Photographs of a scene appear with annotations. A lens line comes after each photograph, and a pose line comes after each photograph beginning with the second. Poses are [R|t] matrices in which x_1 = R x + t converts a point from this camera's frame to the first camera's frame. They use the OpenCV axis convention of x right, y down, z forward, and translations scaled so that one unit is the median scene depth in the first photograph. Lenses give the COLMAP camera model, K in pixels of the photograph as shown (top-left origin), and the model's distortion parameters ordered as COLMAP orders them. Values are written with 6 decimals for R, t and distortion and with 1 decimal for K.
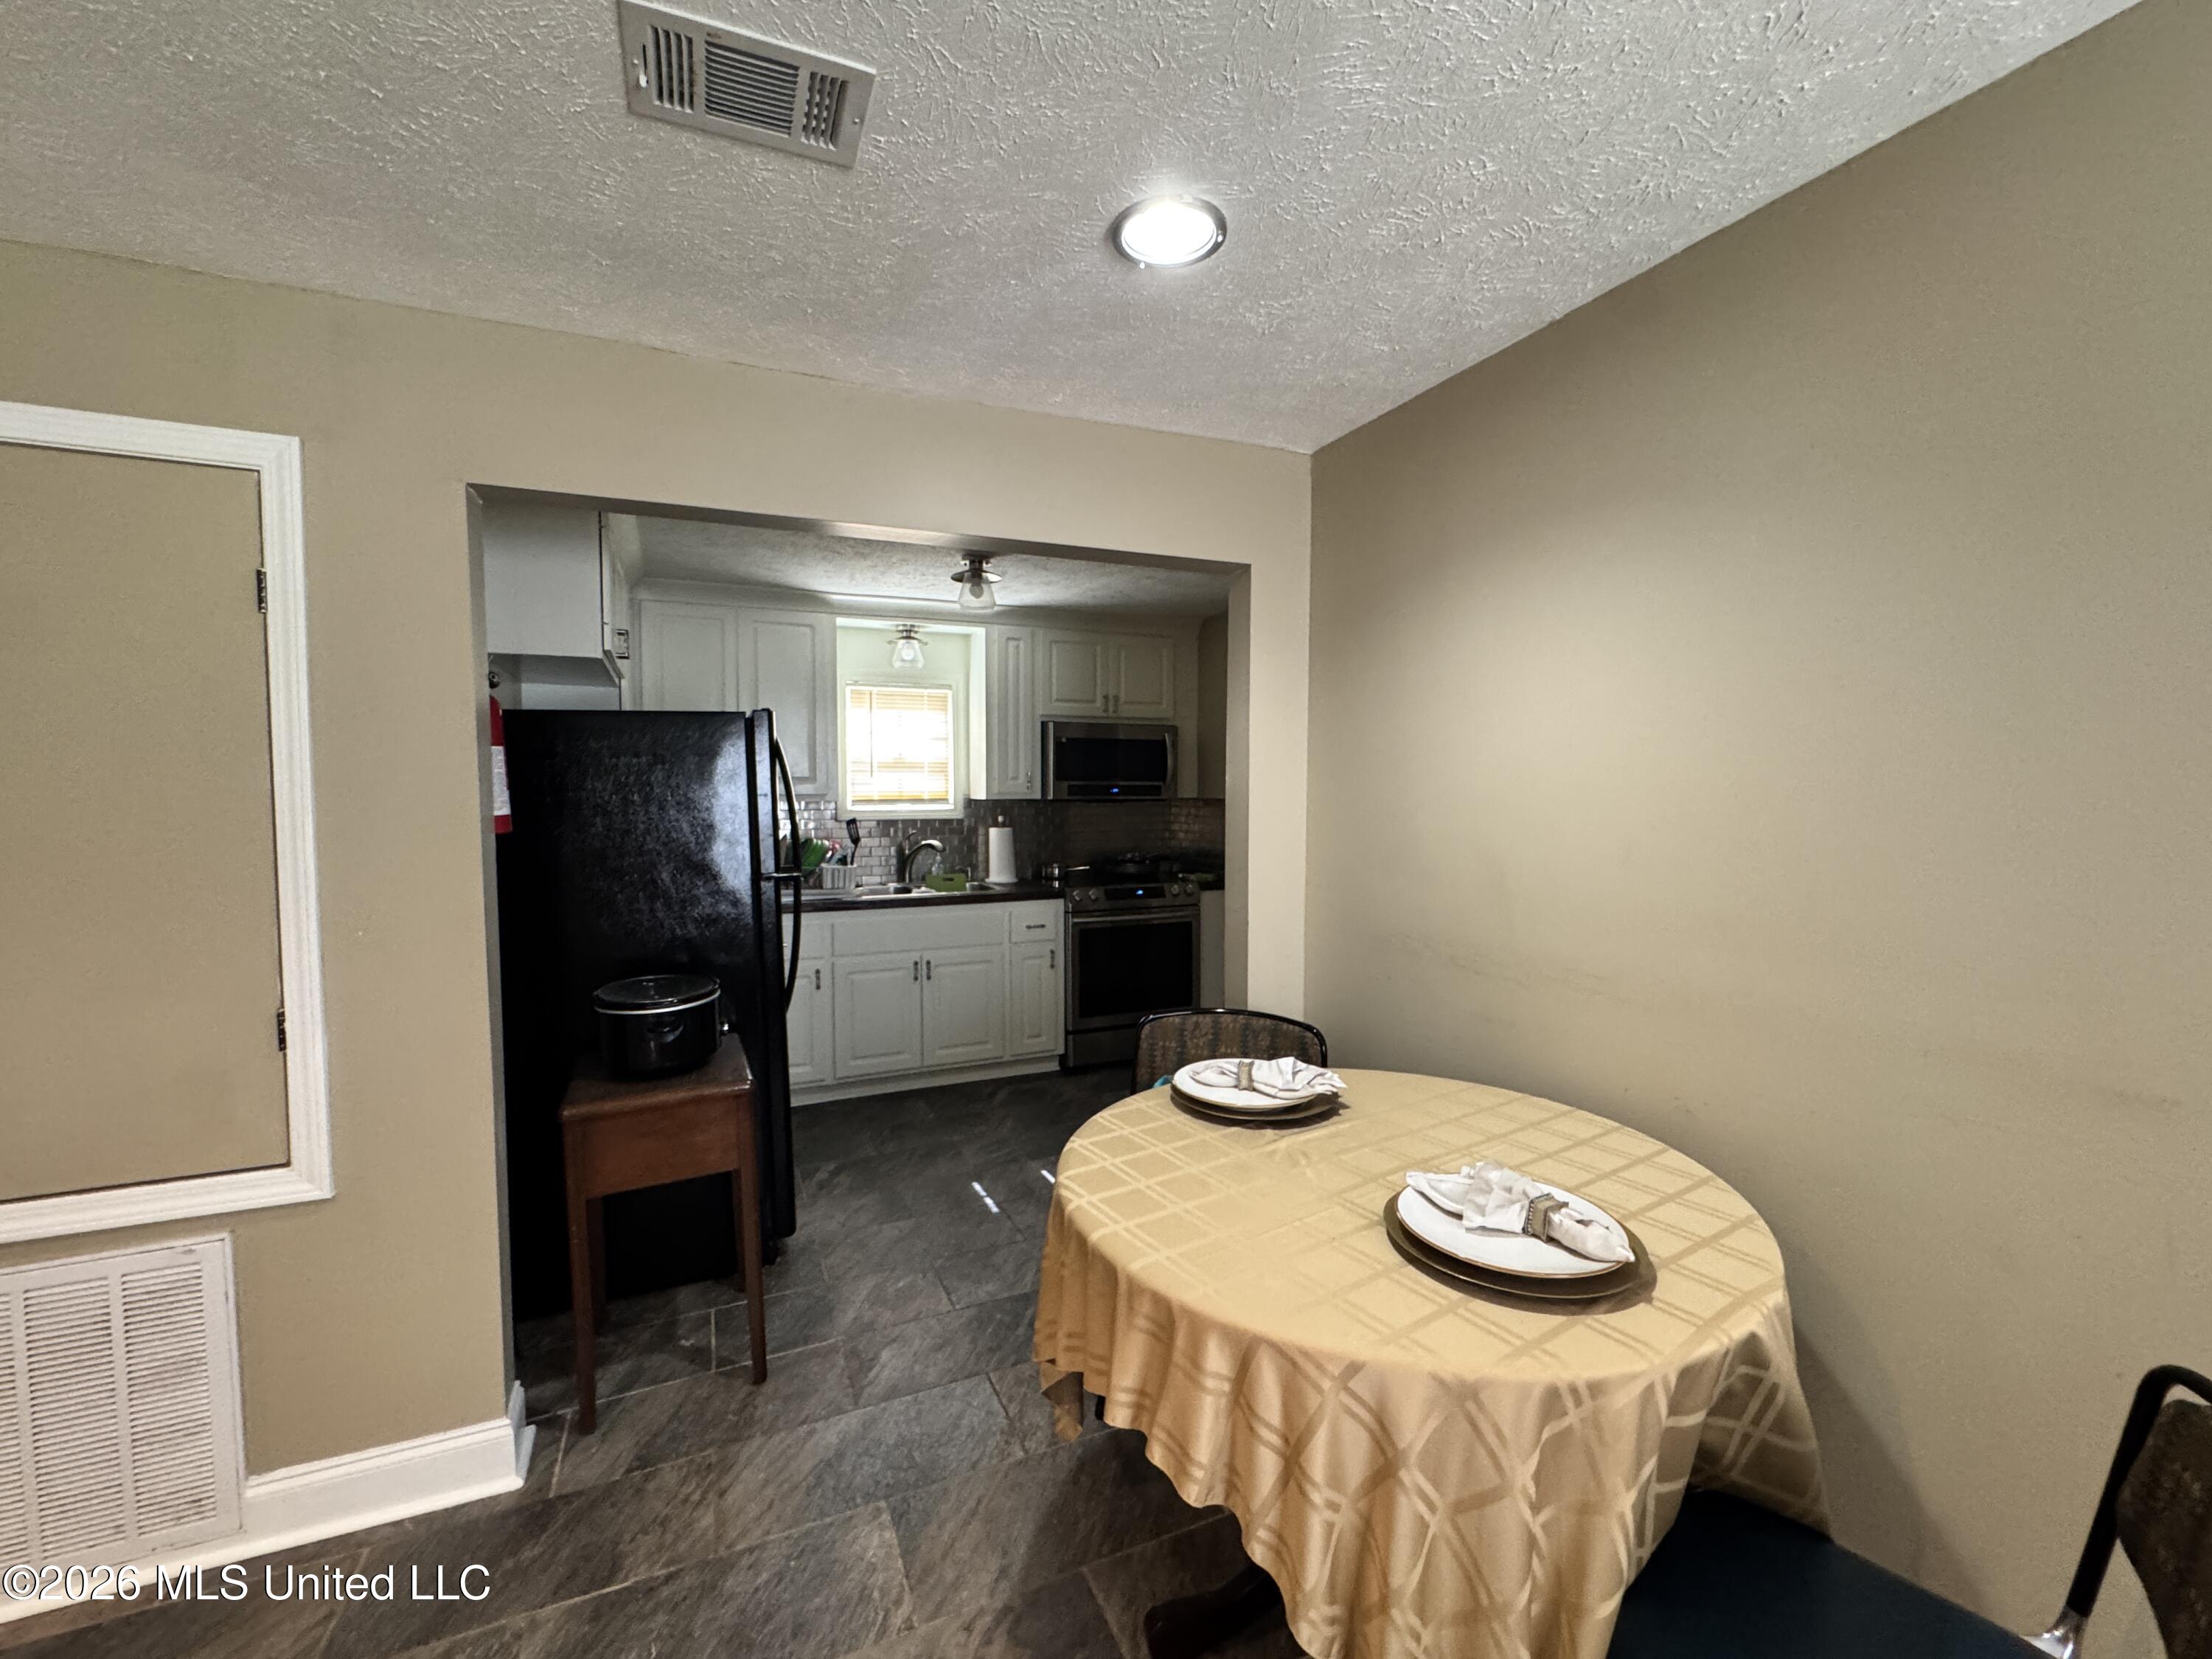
lens RADIAL K [[924.9, 0, 1110.5], [0, 924.9, 826.5], [0, 0, 1]] dist [-0.004521, -0.000106]
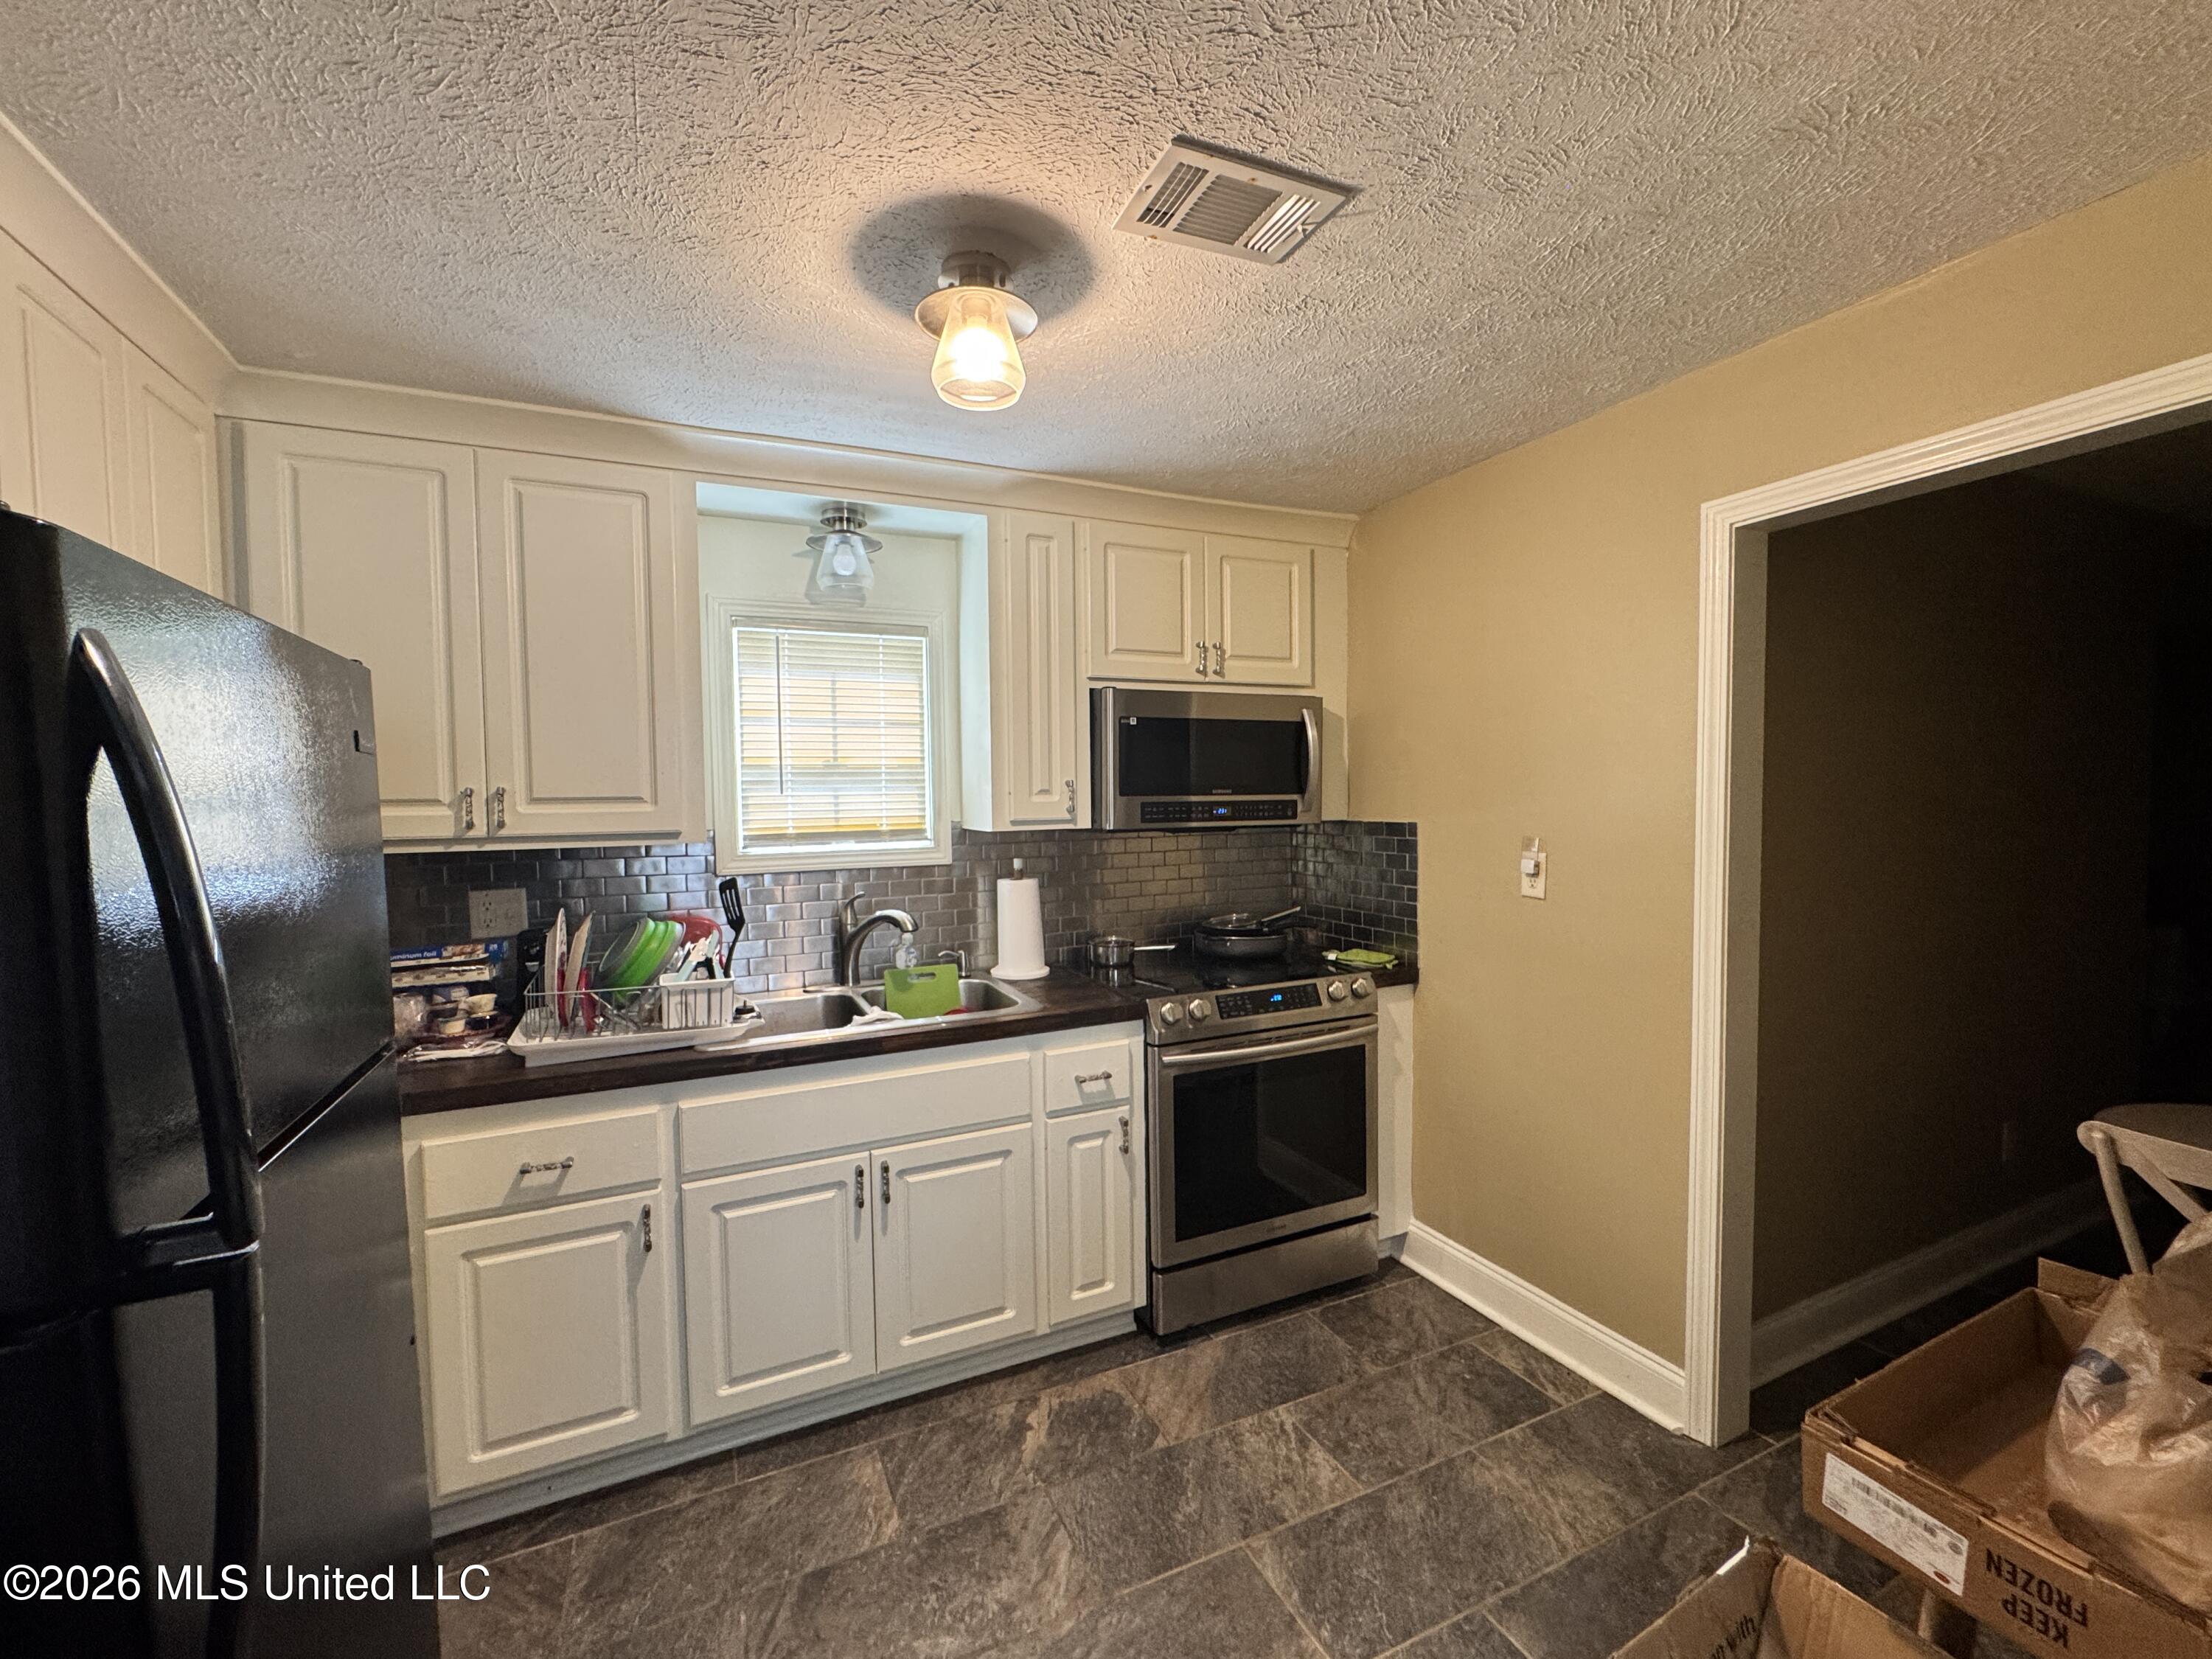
lens RADIAL K [[924.9, 0, 1109.1], [0, 924.9, 827.9], [0, 0, 1]] dist [-0.004521, -0.000106]
pose [[0.999822, -0.012045, 0.014505, -0.073096], [0.012063, 0.999927, -0.001167, -0.029817], [-0.014490, 0.001342, 0.999894, 0.448035]]
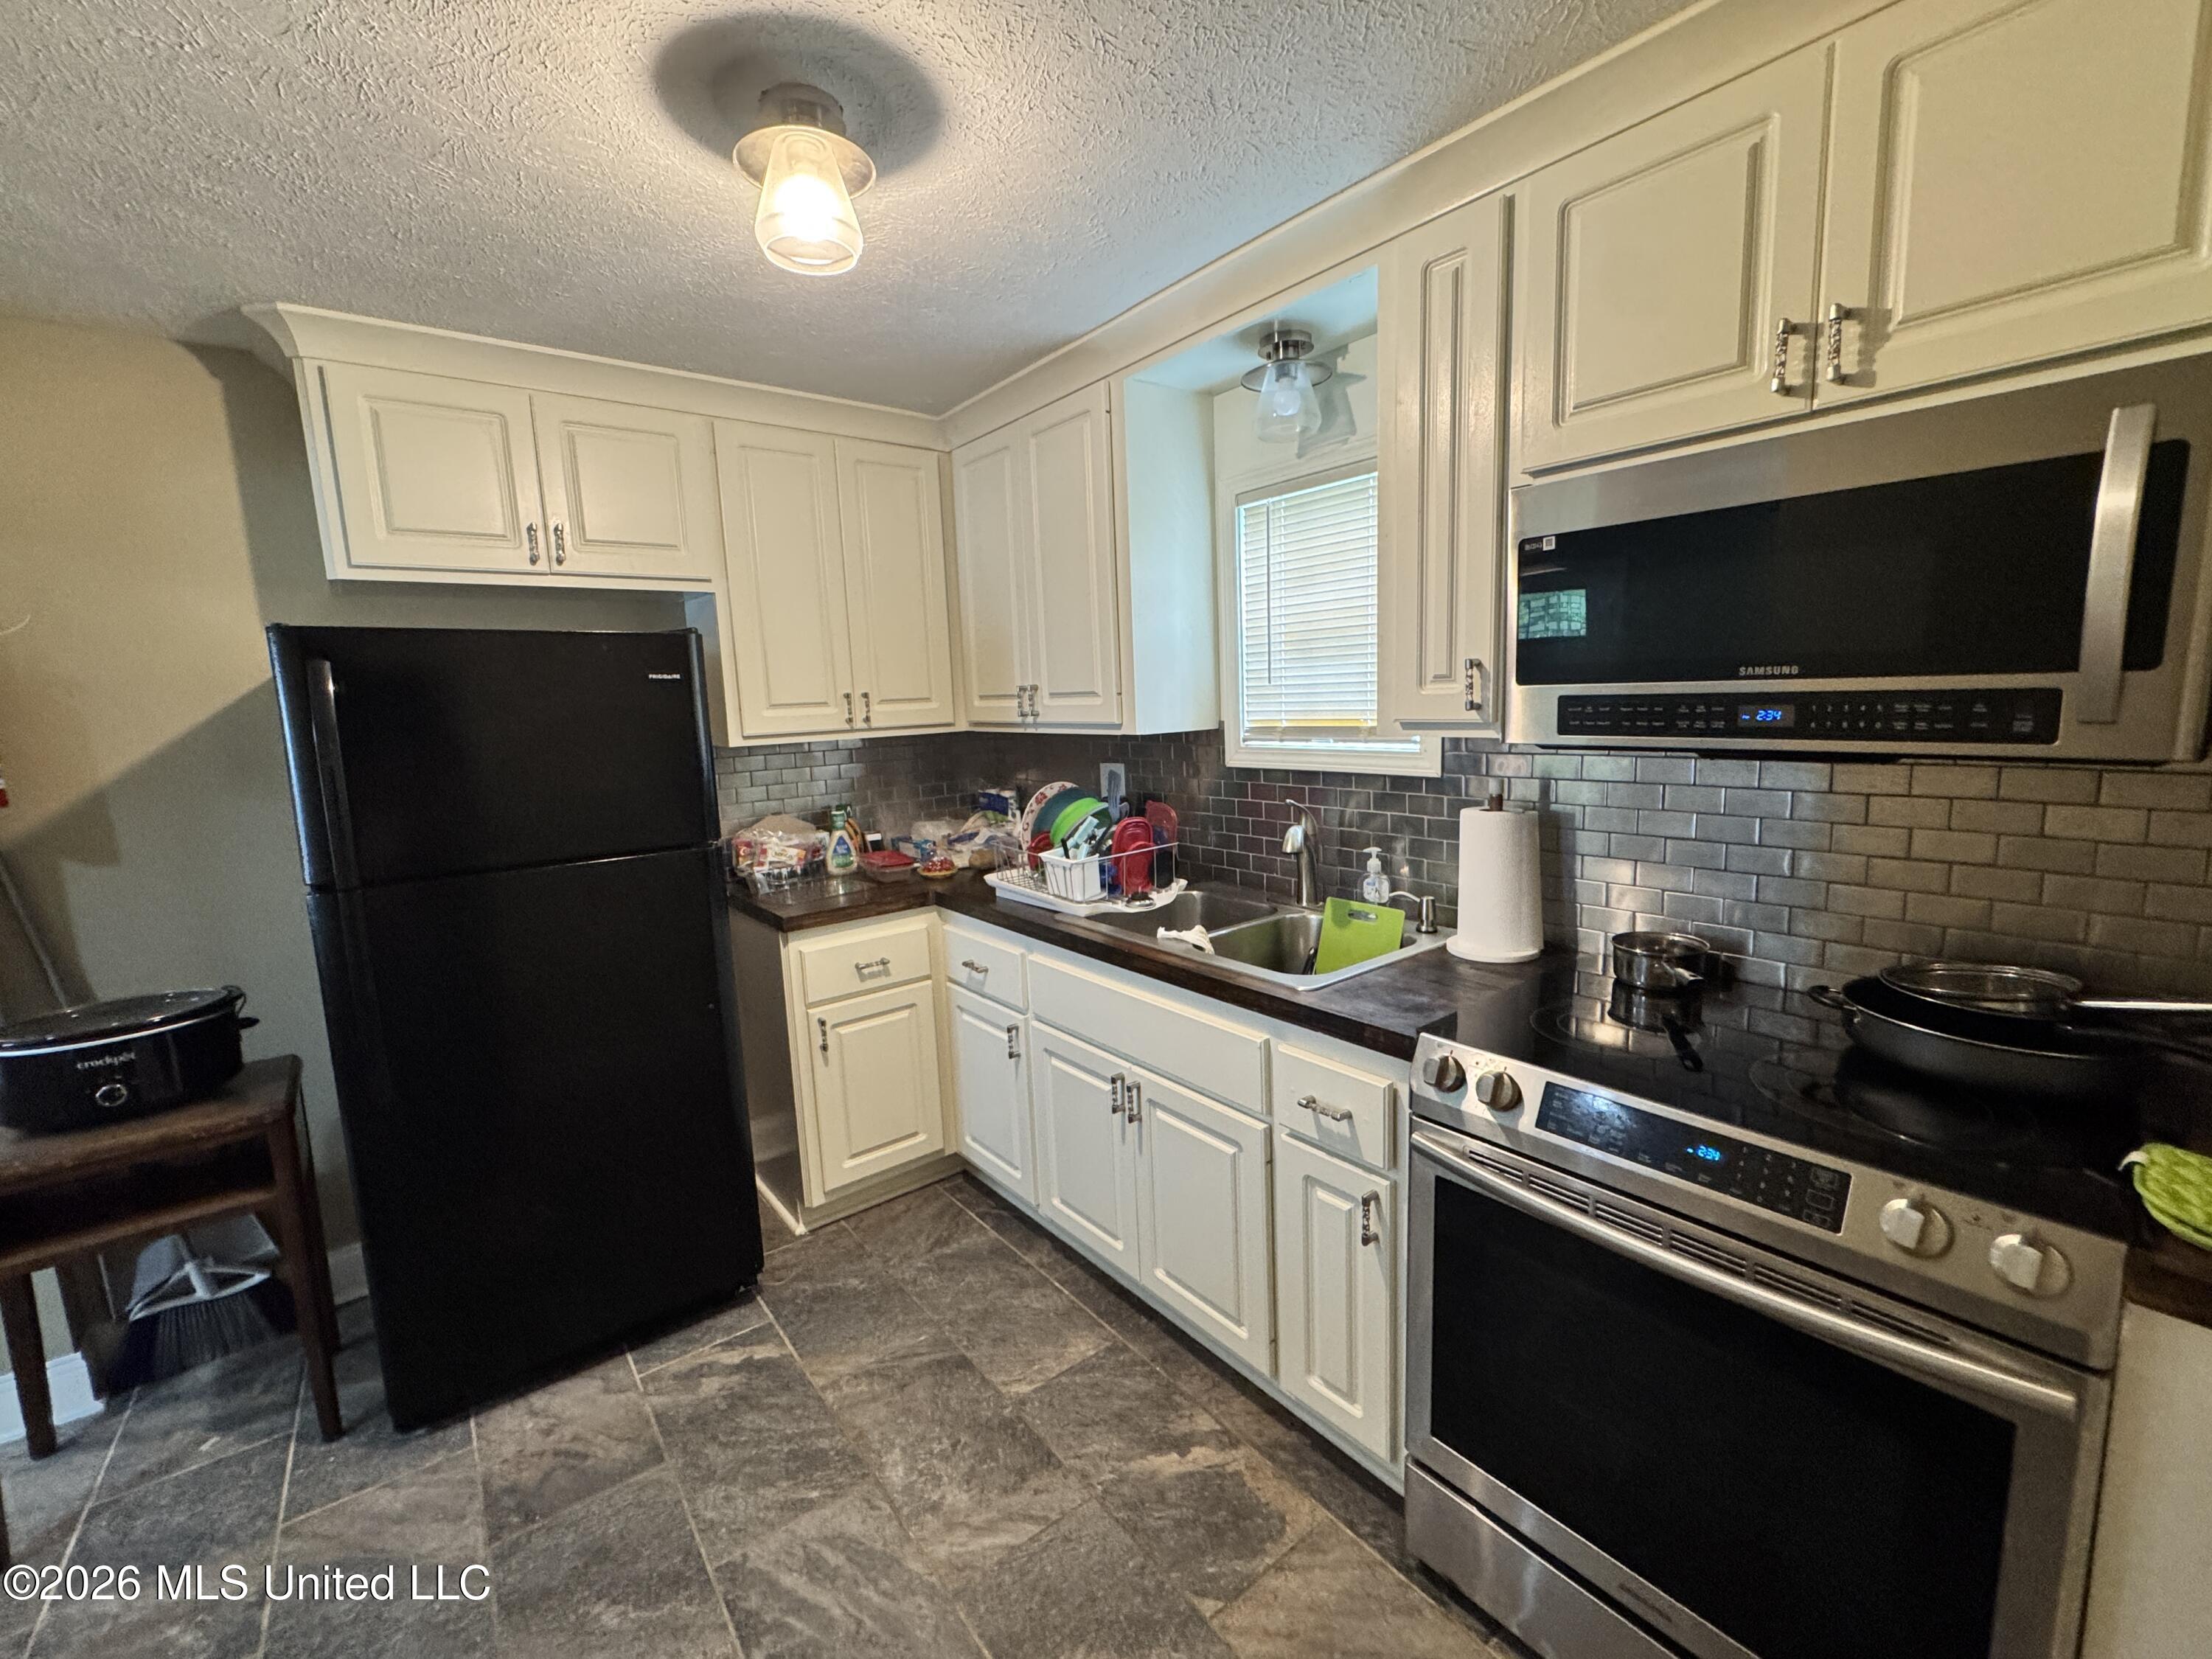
lens RADIAL K [[924.9, 0, 1101.5], [0, 924.9, 826.9], [0, 0, 1]] dist [-0.004521, -0.000106]
pose [[0.230696, 0.134143, -0.963735, 0.211226], [-0.000543, 0.990469, 0.137735, -0.044588], [0.973026, -0.031251, 0.228570, 0.785260]]
